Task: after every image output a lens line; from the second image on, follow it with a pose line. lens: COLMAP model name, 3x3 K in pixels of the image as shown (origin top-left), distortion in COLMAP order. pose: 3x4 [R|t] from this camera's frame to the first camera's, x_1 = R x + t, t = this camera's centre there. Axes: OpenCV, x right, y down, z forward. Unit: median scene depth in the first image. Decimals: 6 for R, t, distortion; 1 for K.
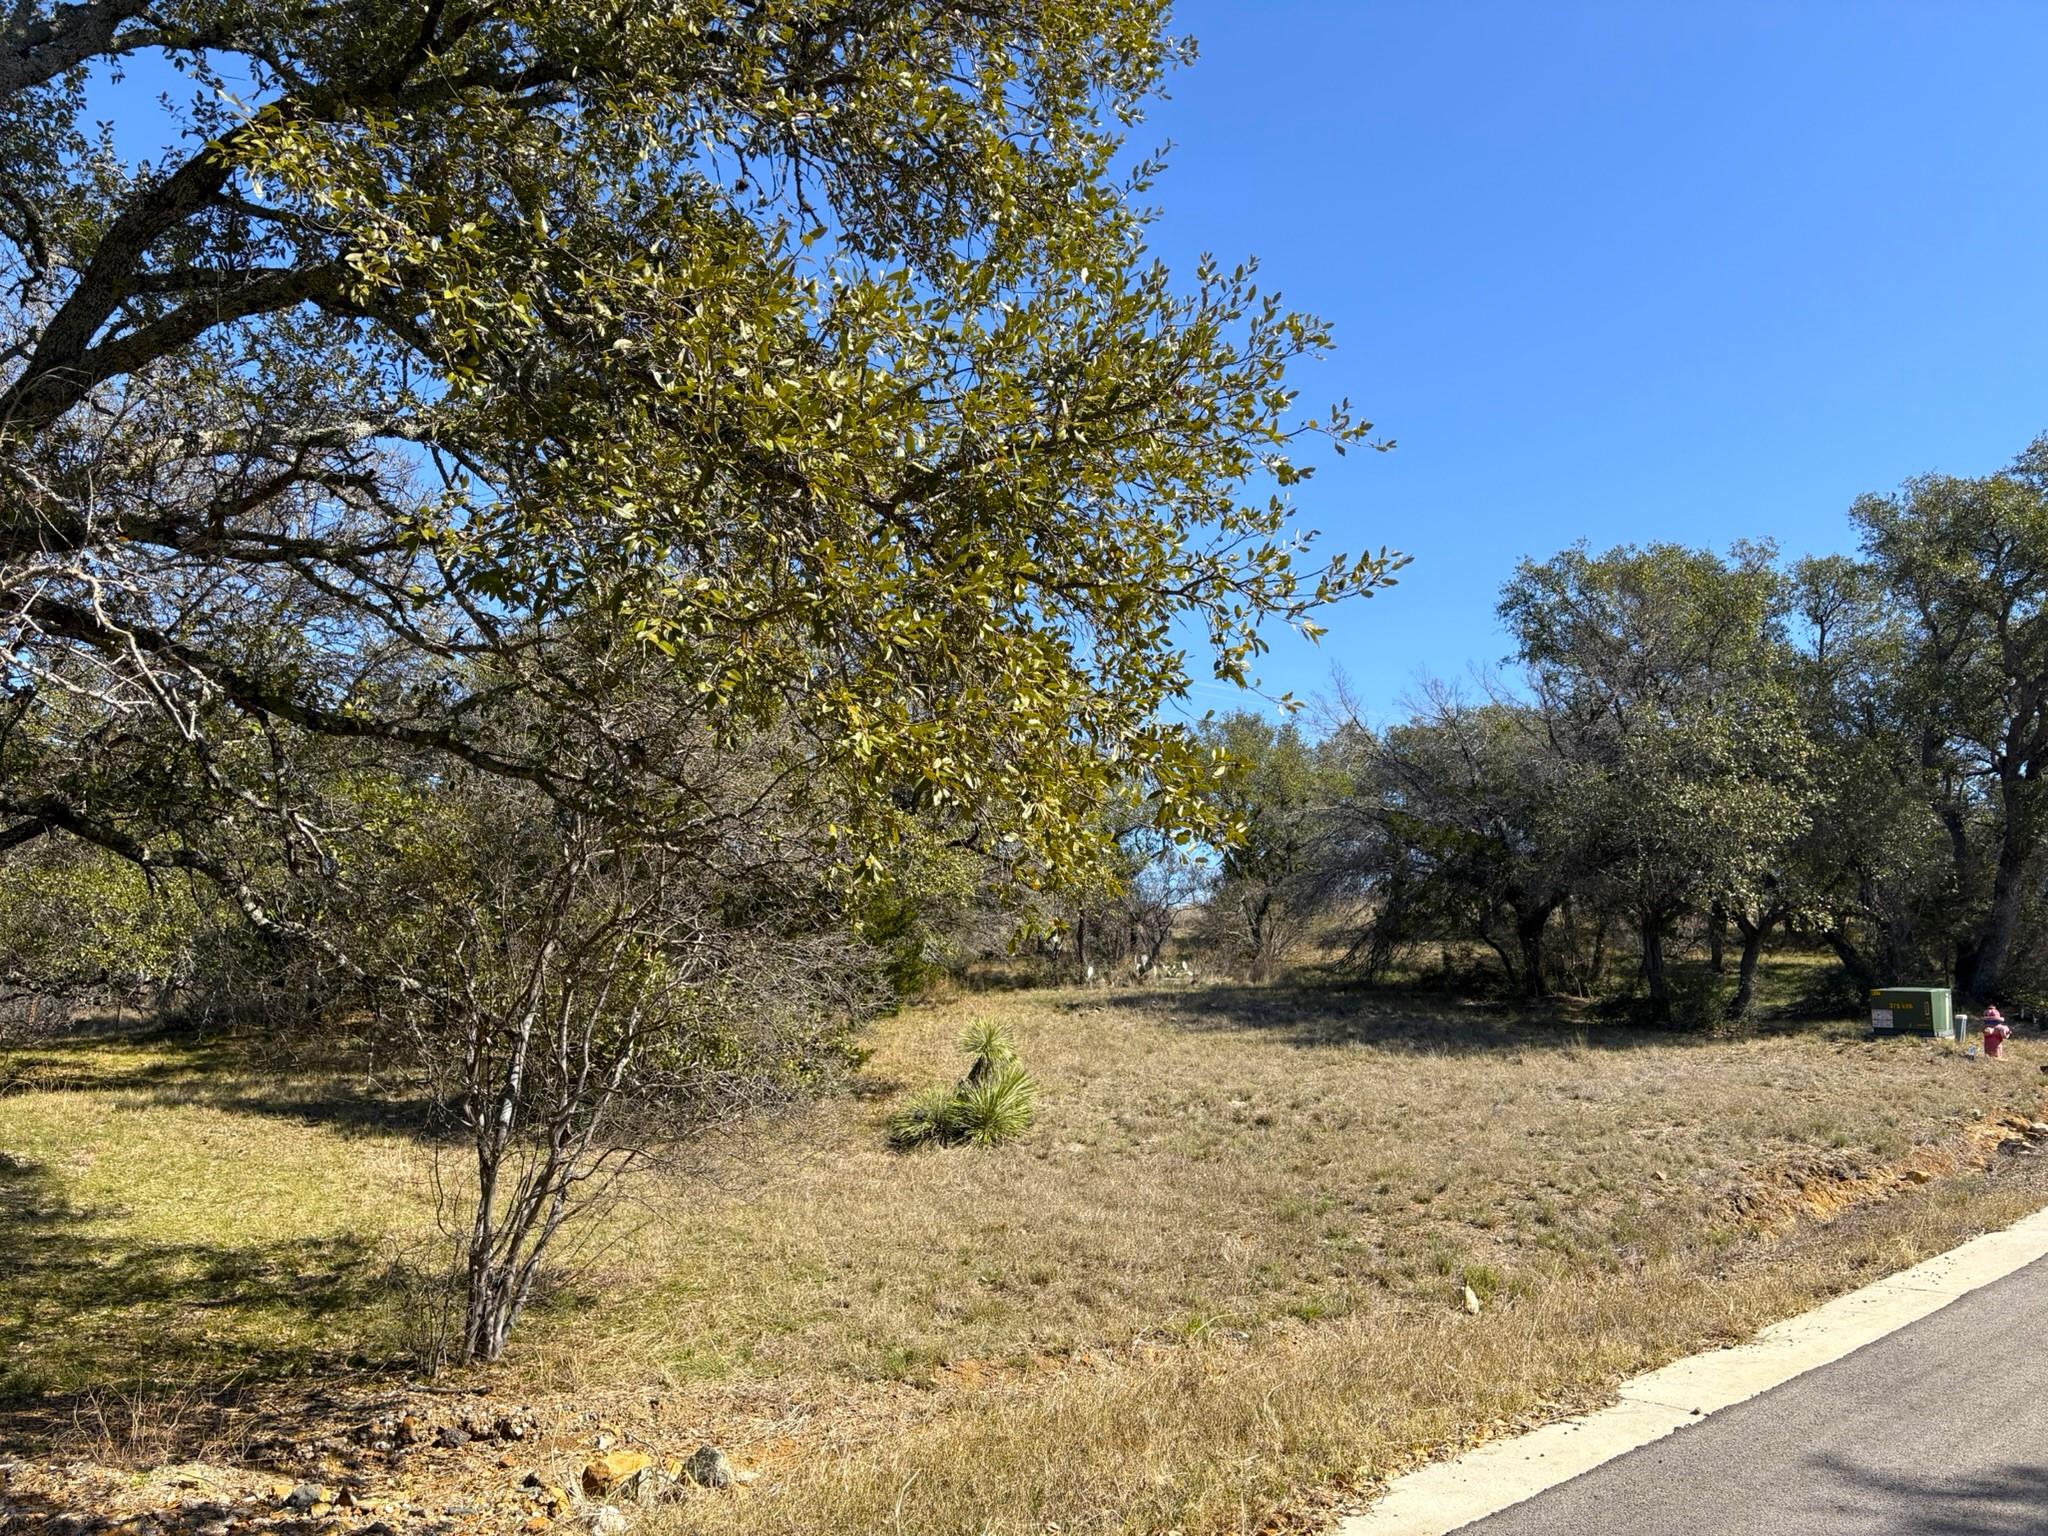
lens RADIAL K [[1570.2, 0, 1017.4], [0, 1570.2, 773.7], [0, 0, 1]] dist [0.102341, -0.120538]
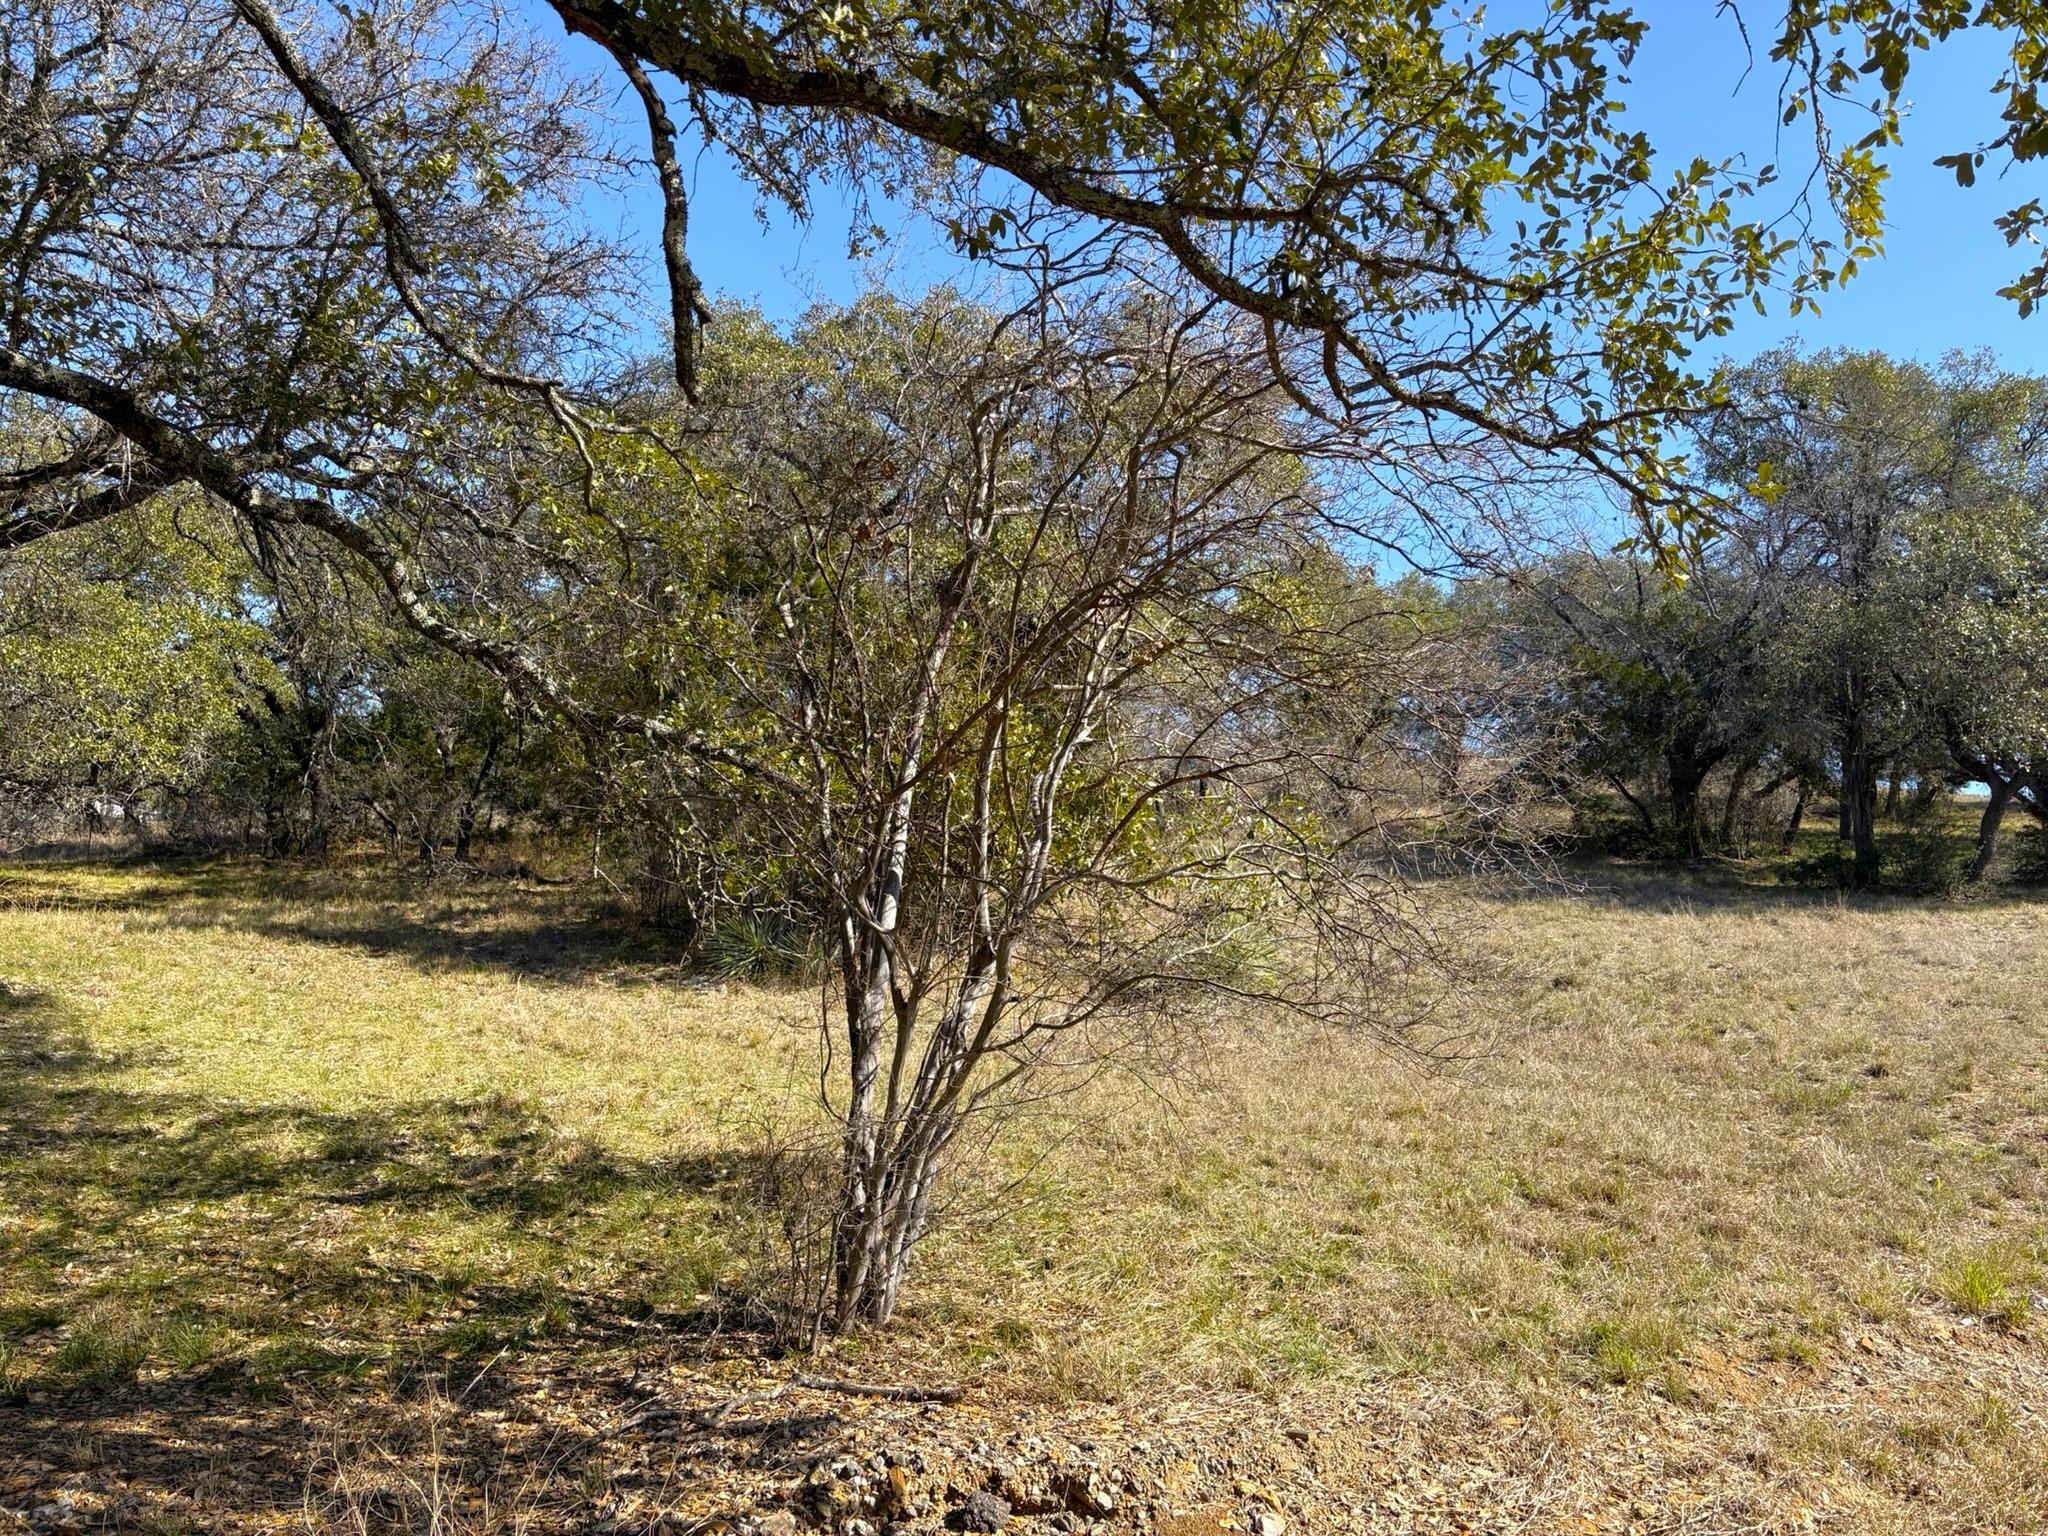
lens RADIAL K [[1570.2, 0, 1017.4], [0, 1570.2, 773.7], [0, 0, 1]] dist [0.102341, -0.120538]
pose [[0.999213, 0.027932, 0.028179, -0.218670], [-0.030144, 0.996229, 0.081361, 0.081620], [-0.025801, -0.082147, 0.996286, 0.305014]]
